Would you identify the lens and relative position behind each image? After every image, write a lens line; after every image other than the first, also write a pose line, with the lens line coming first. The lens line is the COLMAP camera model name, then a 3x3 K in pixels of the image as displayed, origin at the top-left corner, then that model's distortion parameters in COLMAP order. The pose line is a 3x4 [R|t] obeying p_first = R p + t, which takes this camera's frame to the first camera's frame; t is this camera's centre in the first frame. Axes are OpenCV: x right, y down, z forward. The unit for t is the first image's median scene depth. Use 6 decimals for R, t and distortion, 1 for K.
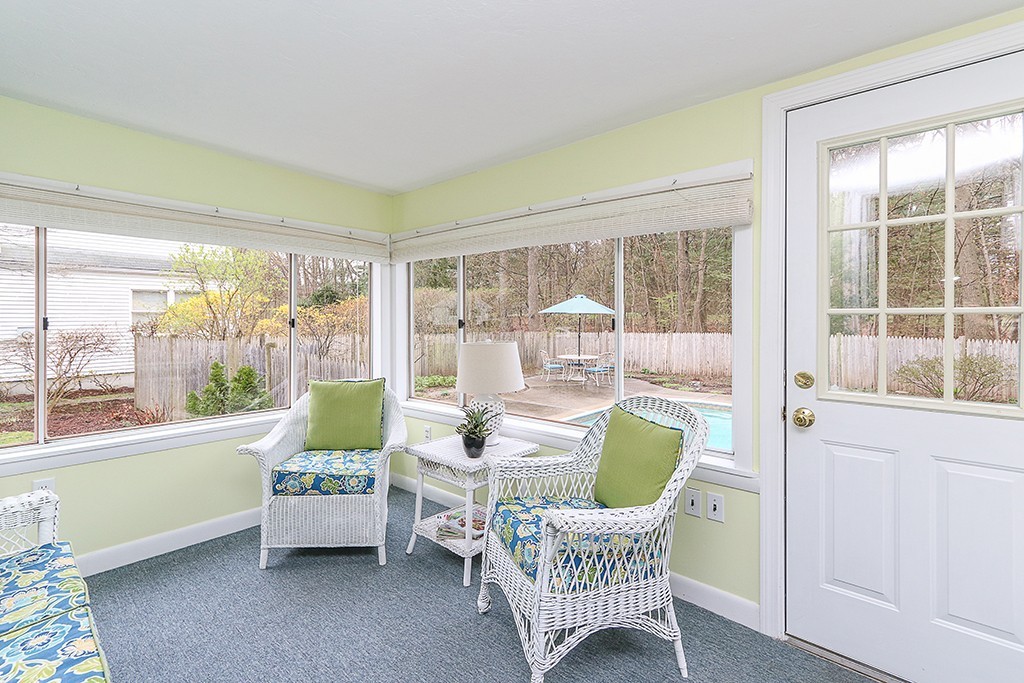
lens RADIAL K [[479.4, 0, 520.1], [0, 479.4, 318.2], [0, 0, 1]] dist [-0.009148, 0.000070]
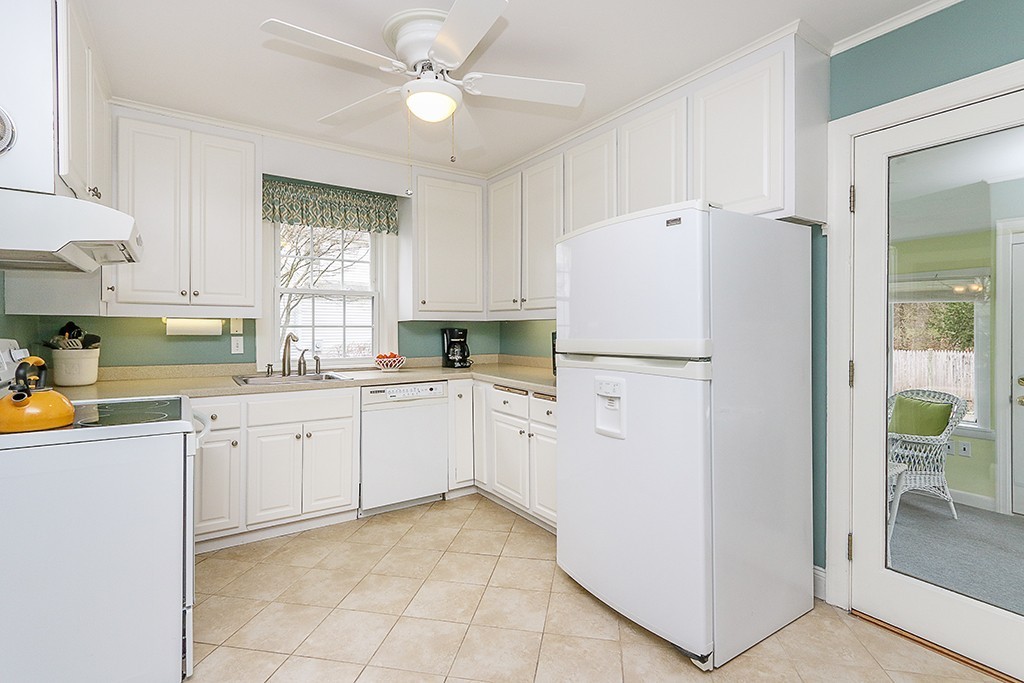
lens RADIAL K [[479.4, 0, 510.7], [0, 479.4, 335.6], [0, 0, 1]] dist [-0.009148, 0.000070]
pose [[0.964685, 0.000308, -0.263407, -0.683966], [0.000803, 0.999991, 0.004110, -0.048530], [0.263406, -0.004176, 0.964676, -1.055169]]
